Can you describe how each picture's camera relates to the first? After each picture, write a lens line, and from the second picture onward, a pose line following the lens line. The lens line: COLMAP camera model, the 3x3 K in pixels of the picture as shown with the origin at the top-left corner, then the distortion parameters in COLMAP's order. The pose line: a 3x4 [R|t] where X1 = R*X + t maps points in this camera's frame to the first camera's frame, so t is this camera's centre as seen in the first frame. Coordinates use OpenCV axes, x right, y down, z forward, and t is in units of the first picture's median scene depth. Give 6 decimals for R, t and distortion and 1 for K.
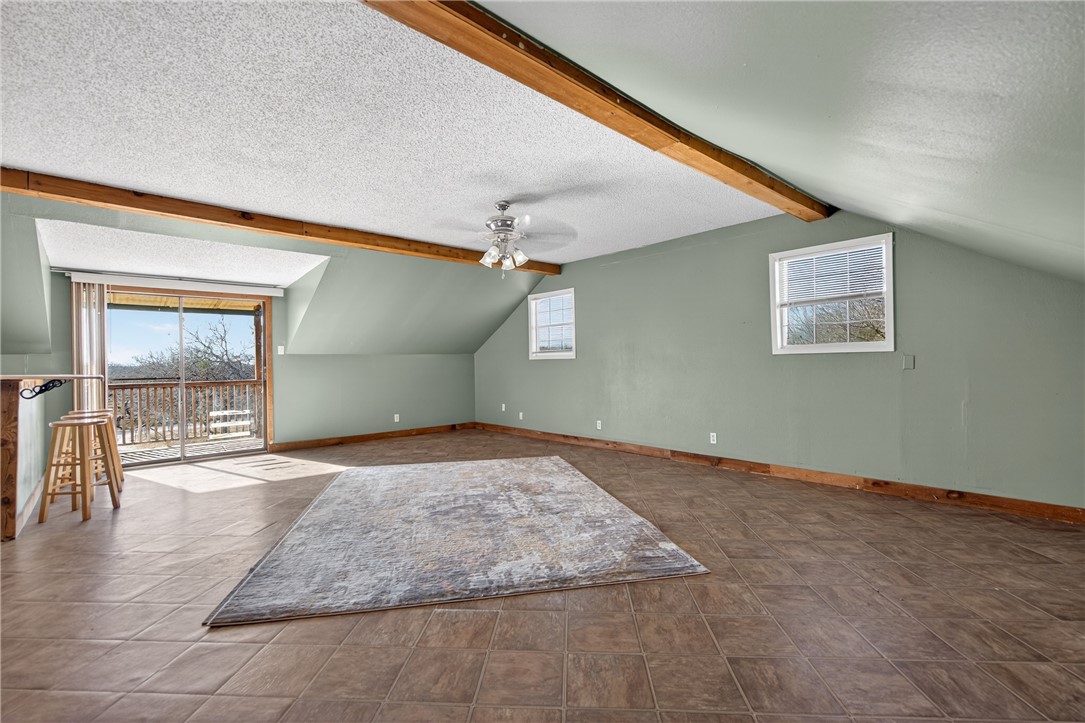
lens RADIAL K [[494.1, 0, 551.4], [0, 494.1, 356.0], [0, 0, 1]] dist [-0.000514, -0.000771]
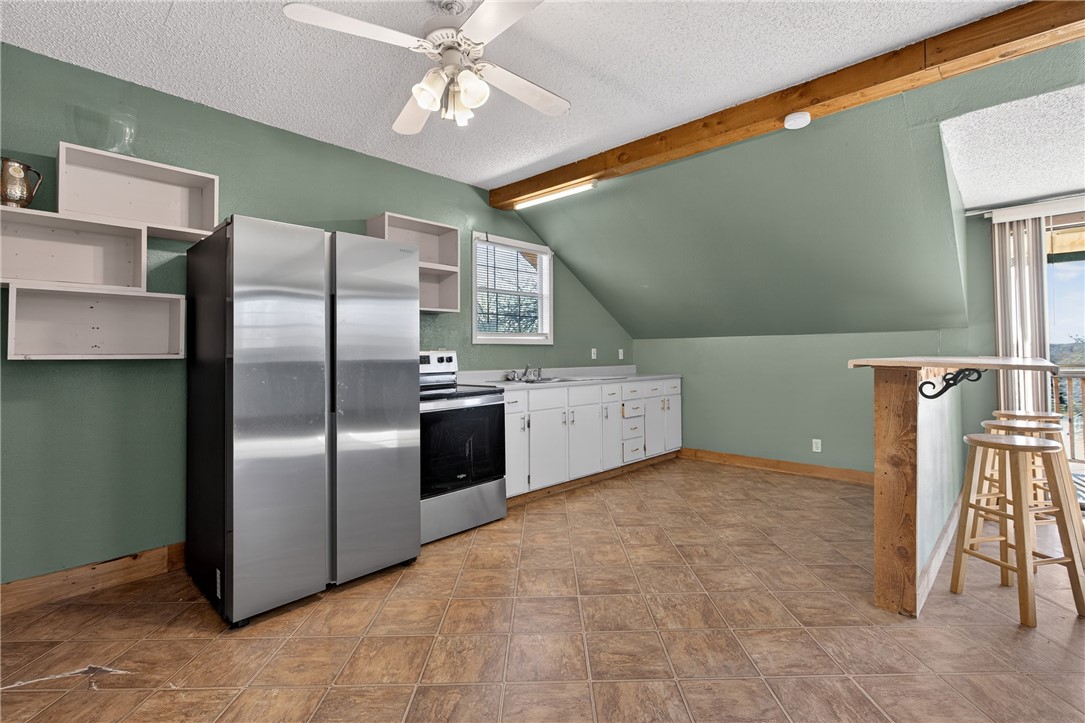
lens RADIAL K [[494.1, 0, 551.4], [0, 494.1, 356.0], [0, 0, 1]] dist [-0.000514, -0.000771]
pose [[0.065151, 0.010348, -0.997822, -0.402846], [0.036109, 0.999267, 0.012720, 0.006180], [0.997222, -0.036859, 0.064730, 0.416691]]
